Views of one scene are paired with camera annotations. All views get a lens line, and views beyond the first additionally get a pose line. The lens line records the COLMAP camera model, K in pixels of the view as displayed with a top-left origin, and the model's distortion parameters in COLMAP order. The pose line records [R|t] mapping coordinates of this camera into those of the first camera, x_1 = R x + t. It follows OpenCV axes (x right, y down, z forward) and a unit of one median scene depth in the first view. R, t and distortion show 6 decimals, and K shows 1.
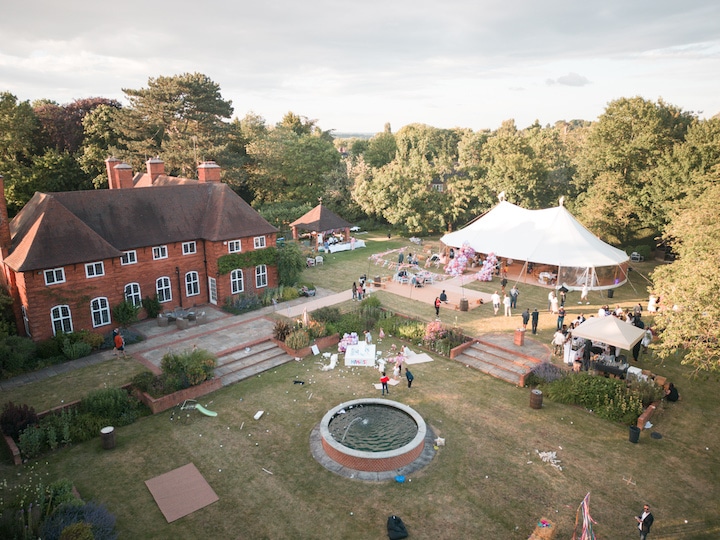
lens RADIAL K [[539.0, 0, 361.7], [0, 539.0, 268.5], [0, 0, 1]] dist [0.067217, -0.015568]
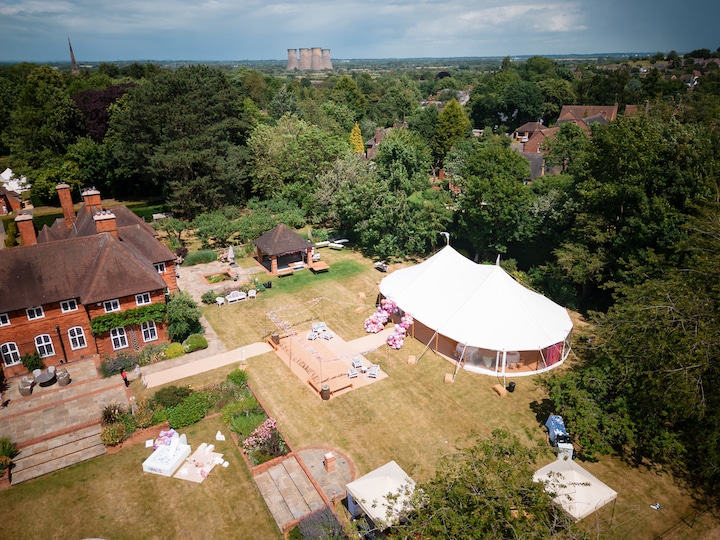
lens RADIAL K [[539.0, 0, 361.5], [0, 539.0, 264.8], [0, 0, 1]] dist [0.067217, -0.015568]
pose [[0.969119, 0.067761, -0.237101, 0.523635], [-0.038306, 0.991200, 0.126706, -0.306394], [0.243600, -0.113710, 0.963187, 0.168394]]
